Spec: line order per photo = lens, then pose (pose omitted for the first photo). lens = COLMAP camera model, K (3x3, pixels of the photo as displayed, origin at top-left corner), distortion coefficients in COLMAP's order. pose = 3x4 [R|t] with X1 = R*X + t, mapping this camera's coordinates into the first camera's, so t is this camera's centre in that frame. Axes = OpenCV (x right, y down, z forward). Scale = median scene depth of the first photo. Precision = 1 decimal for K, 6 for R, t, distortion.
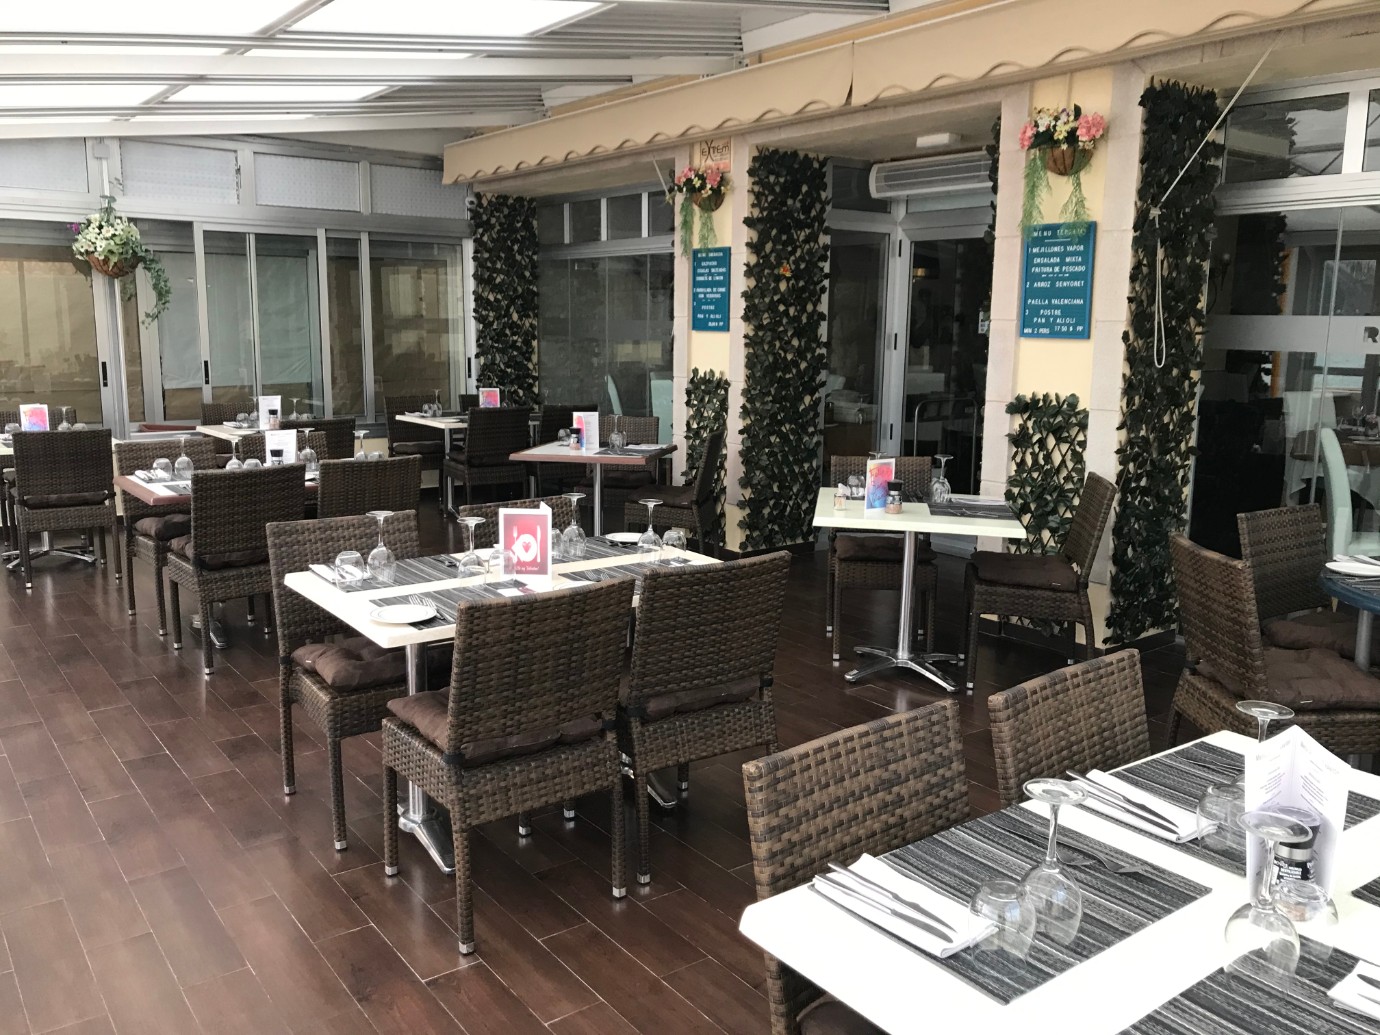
lens RADIAL K [[1147.1, 0, 692.0], [0, 1147.1, 509.9], [0, 0, 1]] dist [0.018933, -0.019552]
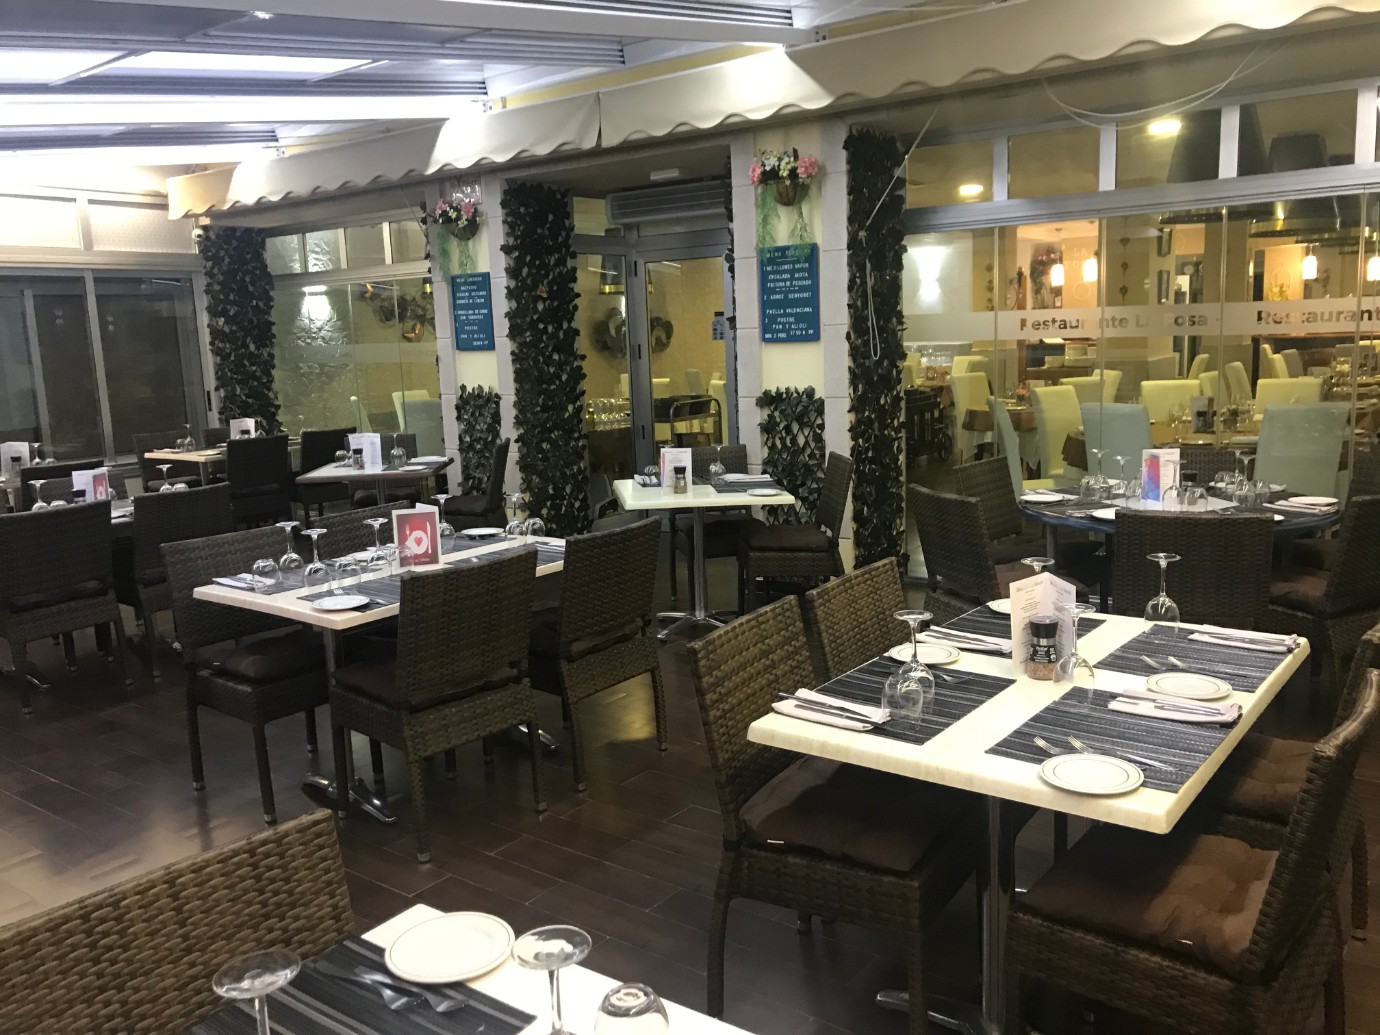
lens RADIAL K [[1147.1, 0, 691.4], [0, 1147.1, 525.3], [0, 0, 1]] dist [0.018933, -0.019552]
pose [[0.960494, -0.094522, 0.261756, -0.113862], [0.094181, 0.995458, 0.013879, 0.016324], [-0.261879, 0.011322, 0.965034, -0.127199]]
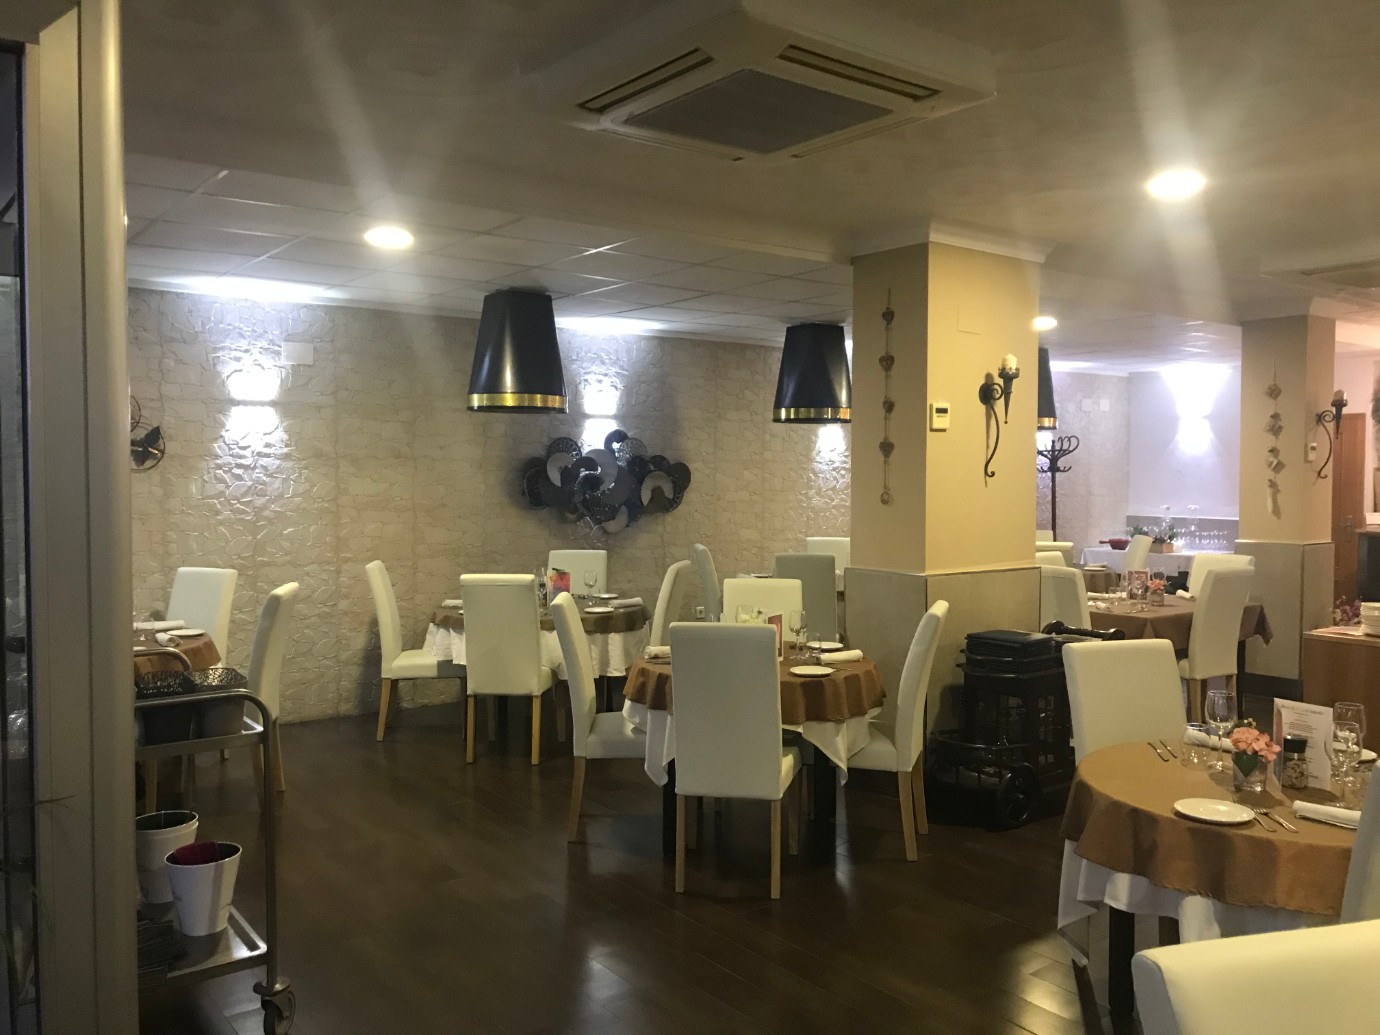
lens RADIAL K [[1147.1, 0, 689.1], [0, 1147.1, 523.3], [0, 0, 1]] dist [0.018933, -0.019552]
pose [[0.999963, -0.005668, 0.006481, 0.305272], [0.006395, 0.992949, -0.118368, -0.085937], [-0.005764, 0.118405, 0.992949, 0.483536]]
